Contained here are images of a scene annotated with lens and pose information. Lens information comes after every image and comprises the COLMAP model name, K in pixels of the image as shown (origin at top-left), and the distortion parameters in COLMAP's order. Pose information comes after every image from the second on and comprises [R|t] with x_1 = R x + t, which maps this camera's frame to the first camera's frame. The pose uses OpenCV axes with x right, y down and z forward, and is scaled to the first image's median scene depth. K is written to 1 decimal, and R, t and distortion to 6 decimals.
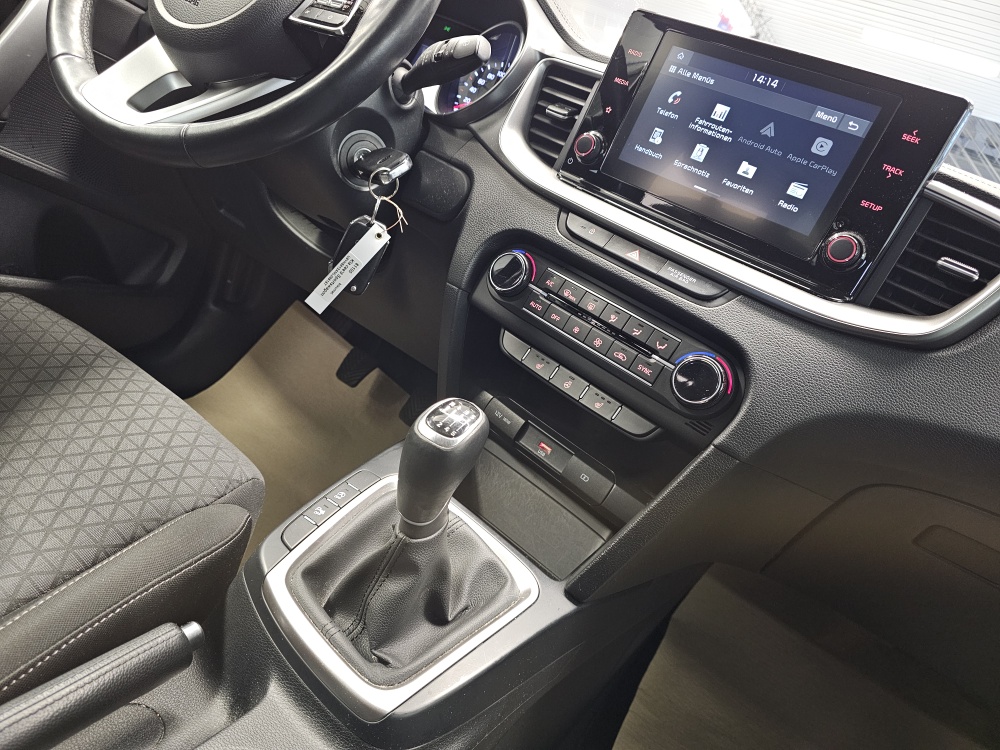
lens RADIAL K [[670.5, 0, 500.0], [0, 670.5, 375.0], [0, 0, 1]] dist [0.005031, -0.028569]
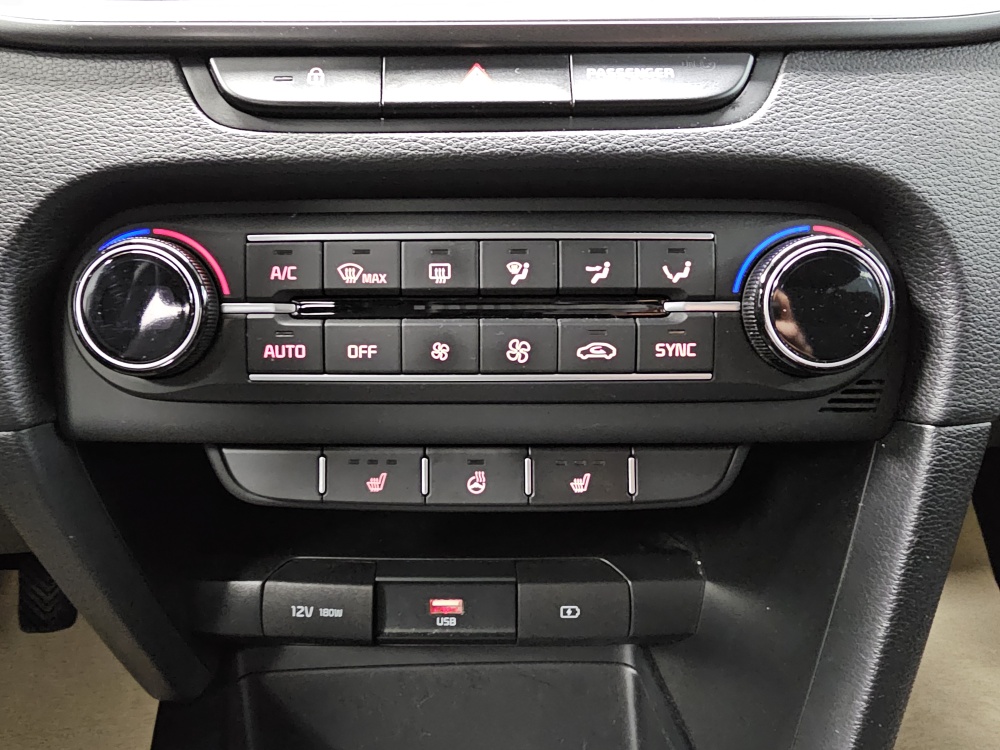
lens RADIAL K [[687.5, 0, 458.7], [0, 687.5, 362.3], [0, 0, 1]] dist [0.000475, -0.000507]
pose [[0.719342, -0.544629, 0.431193, -0.036089], [0.494513, 0.837426, 0.232756, -0.136456], [-0.487857, 0.045800, 0.871721, 0.656954]]
